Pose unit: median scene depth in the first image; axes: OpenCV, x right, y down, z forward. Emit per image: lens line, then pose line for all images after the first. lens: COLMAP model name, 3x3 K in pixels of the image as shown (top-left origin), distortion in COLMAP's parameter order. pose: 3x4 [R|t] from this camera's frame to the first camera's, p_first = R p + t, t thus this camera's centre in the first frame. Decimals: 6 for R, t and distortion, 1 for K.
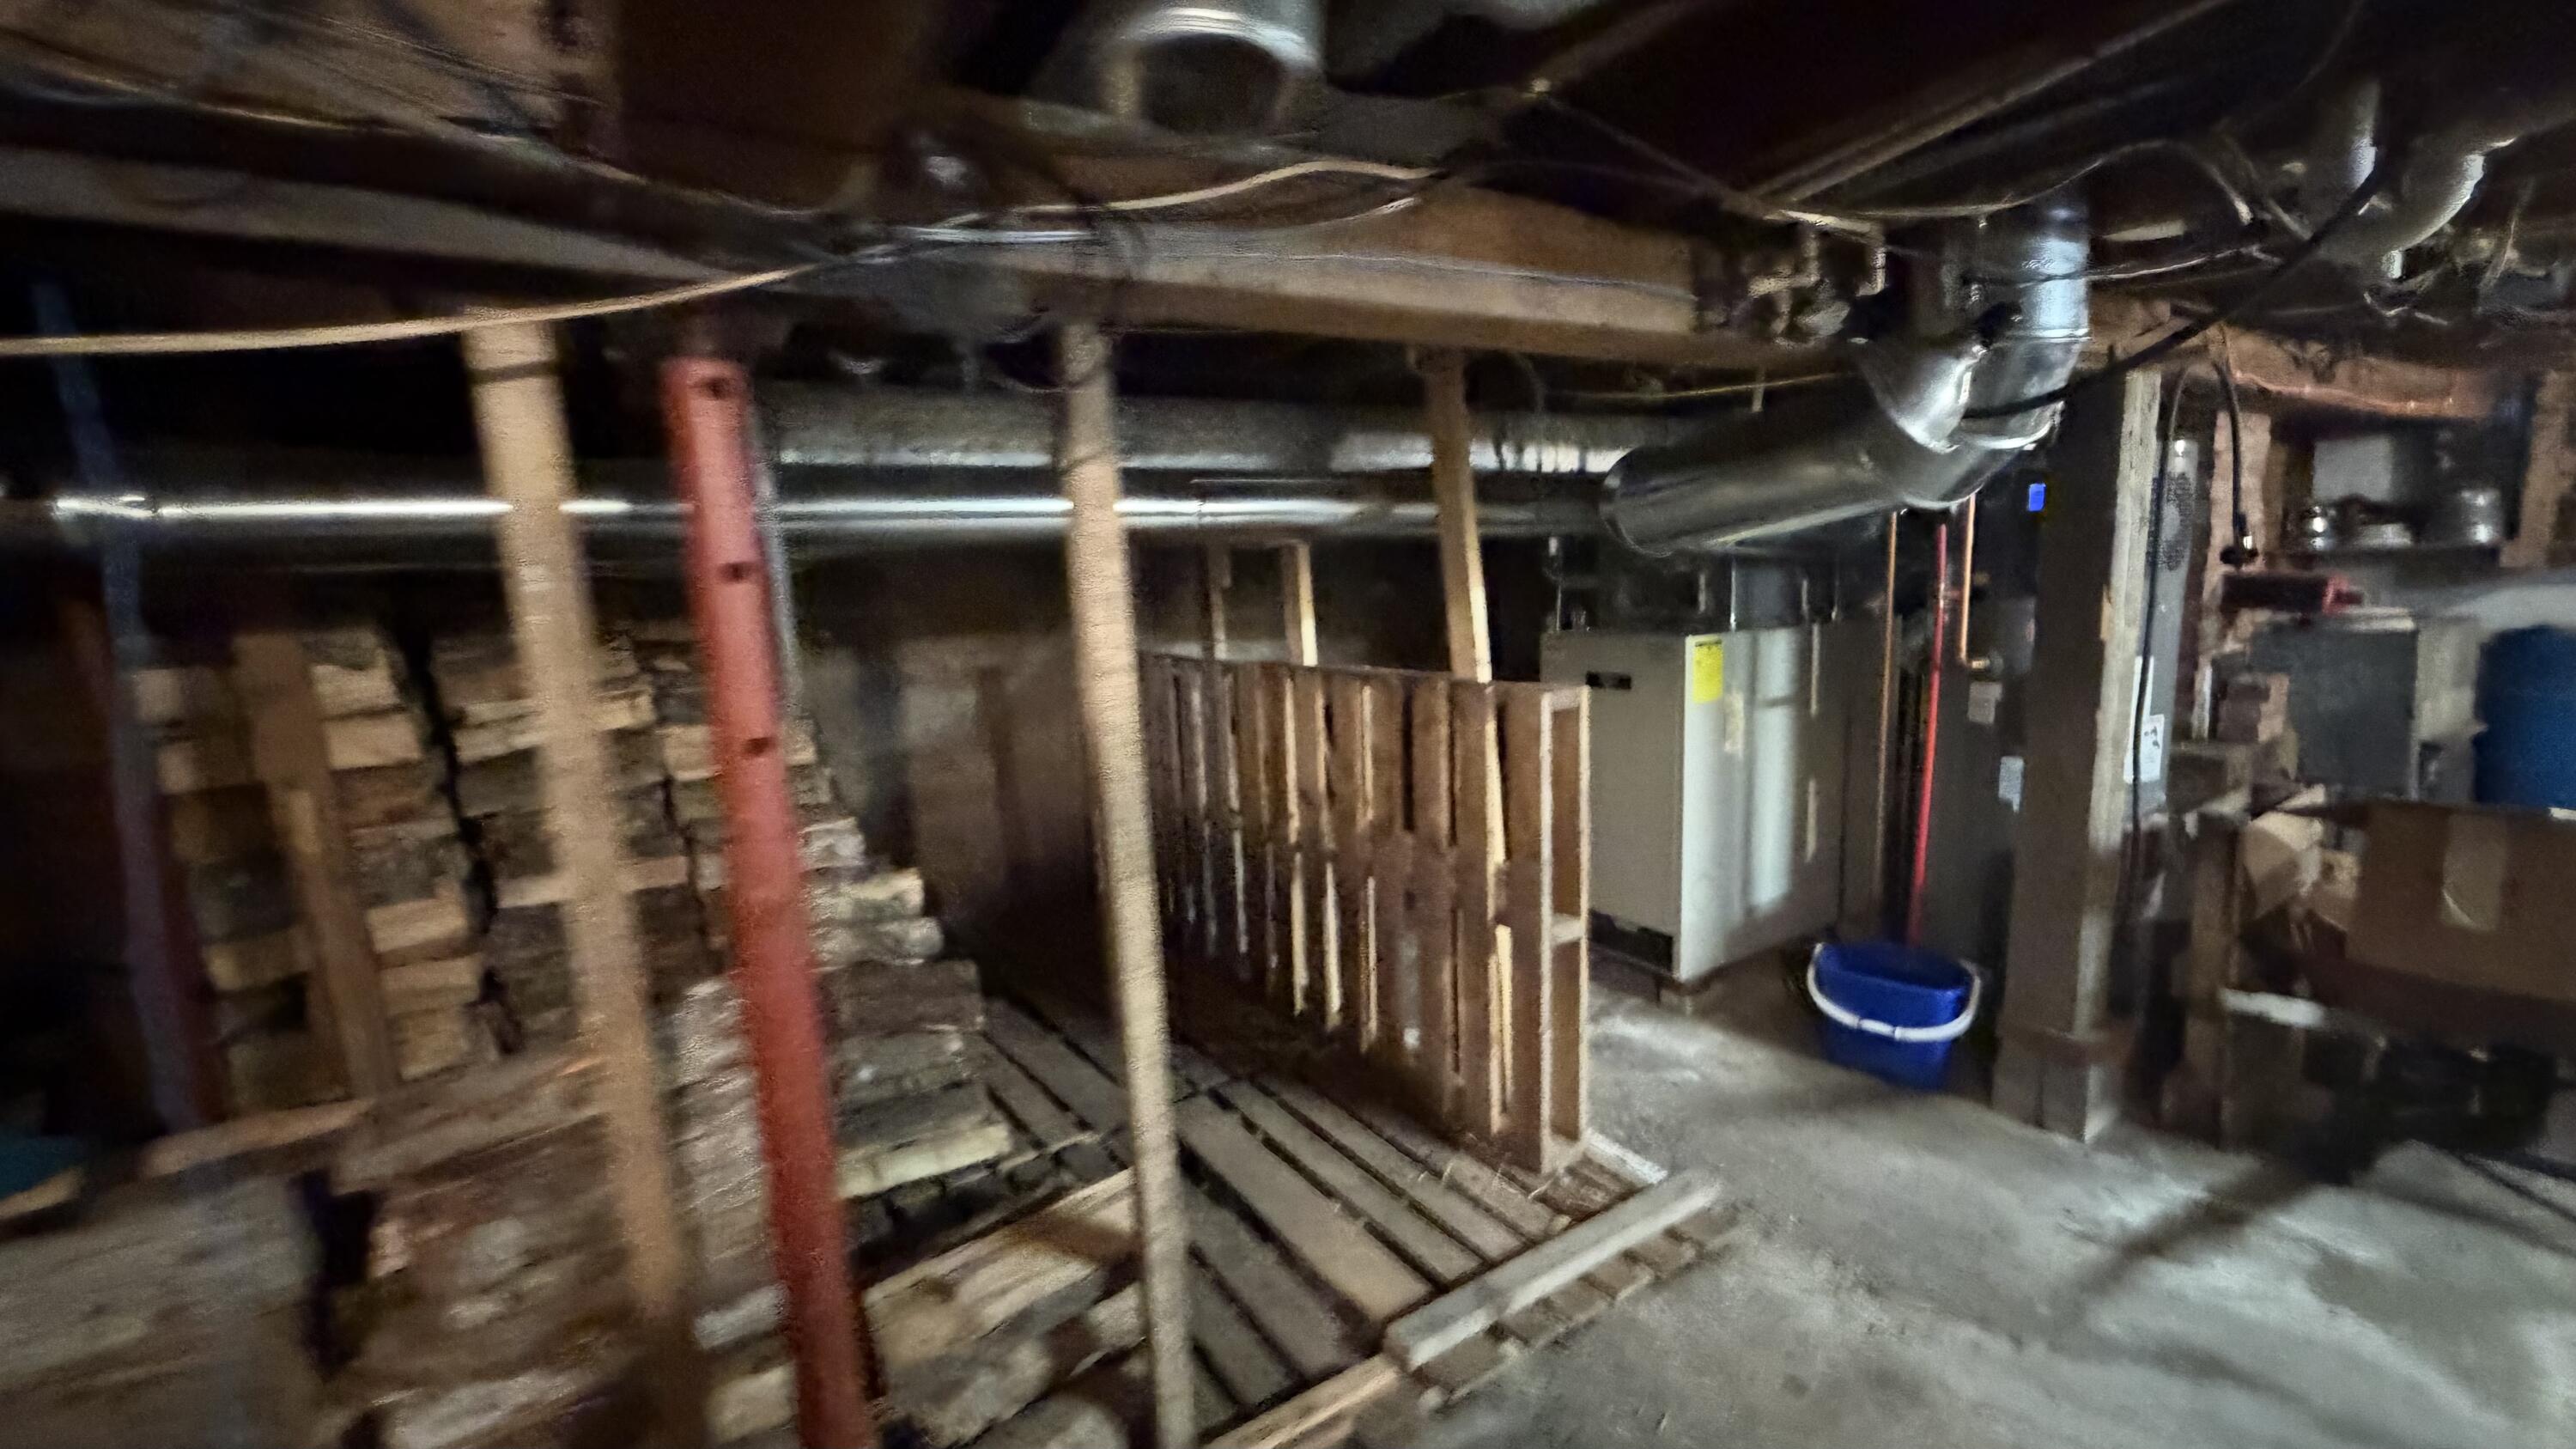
lens RADIAL K [[1024.0, 0, 1280.3], [0, 1024.0, 723.2], [0, 0, 1]] dist [0.000621, 0.000024]
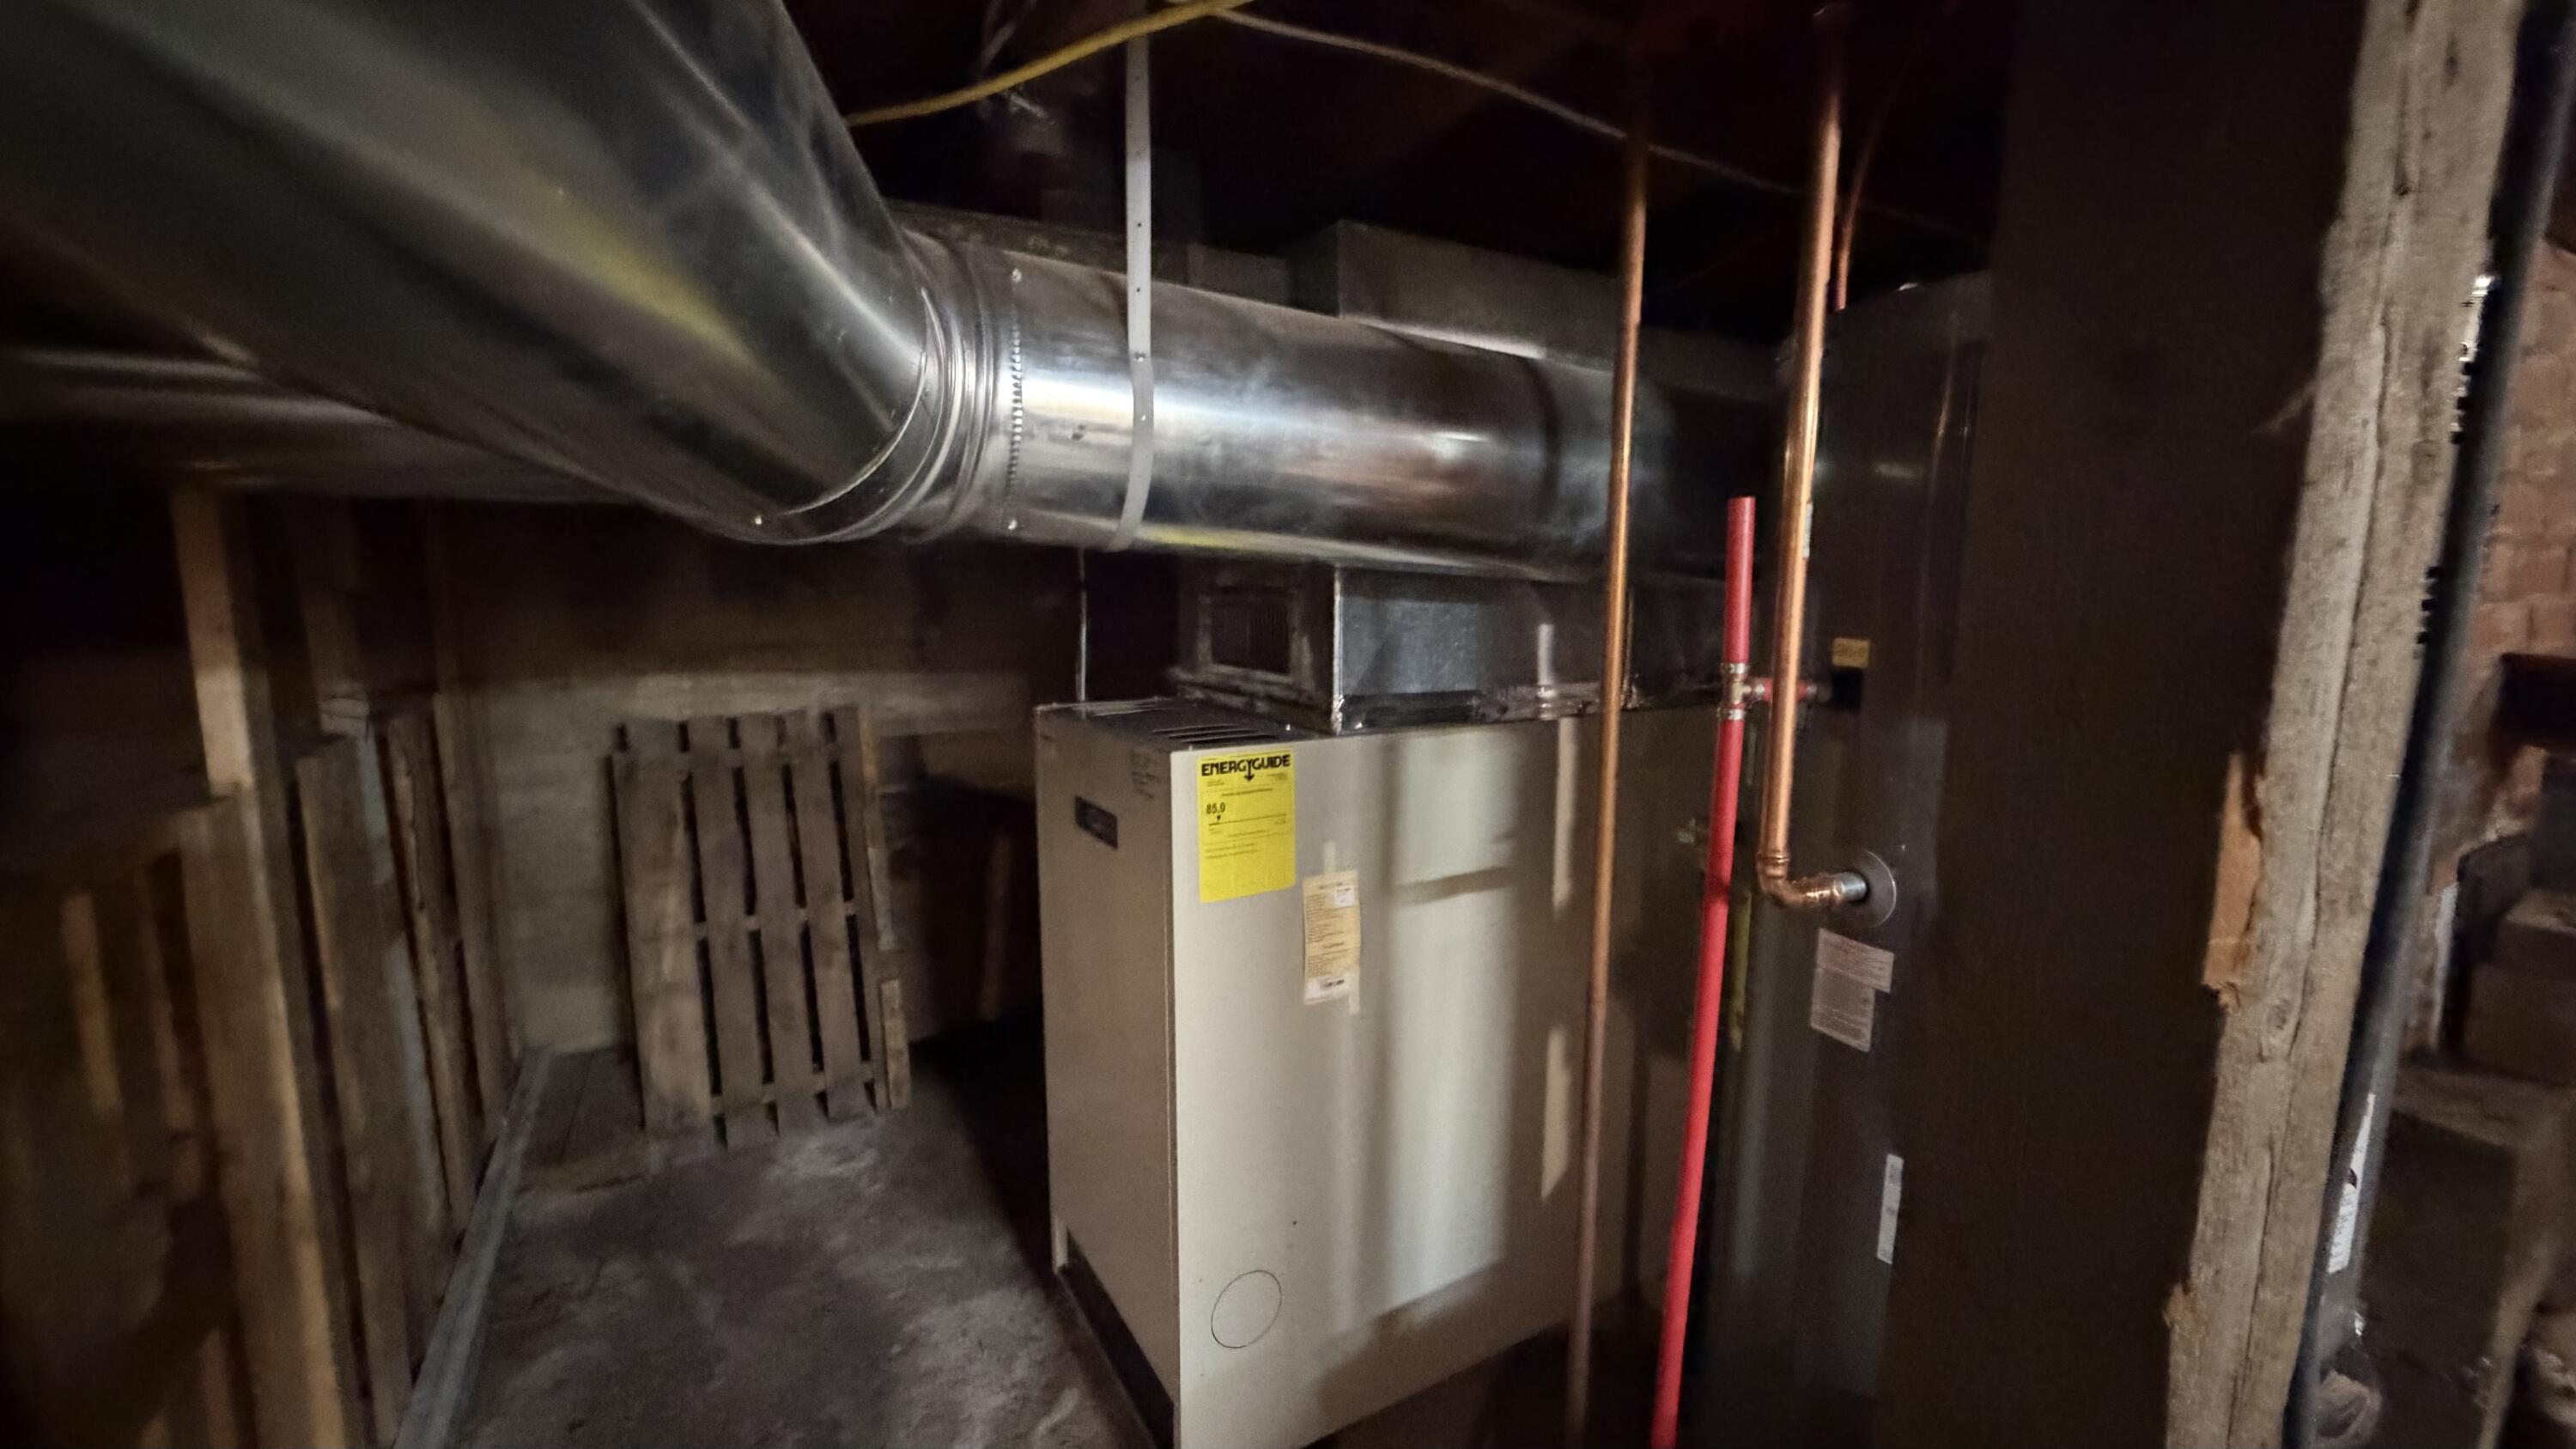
lens RADIAL K [[1024.0, 0, 1280.3], [0, 1024.0, 723.2], [0, 0, 1]] dist [0.000621, 0.000024]
pose [[0.998219, 0.046264, -0.037665, 0.448276], [-0.046404, 0.998919, -0.002856, -0.094650], [0.037493, 0.004598, 0.999286, 0.568326]]
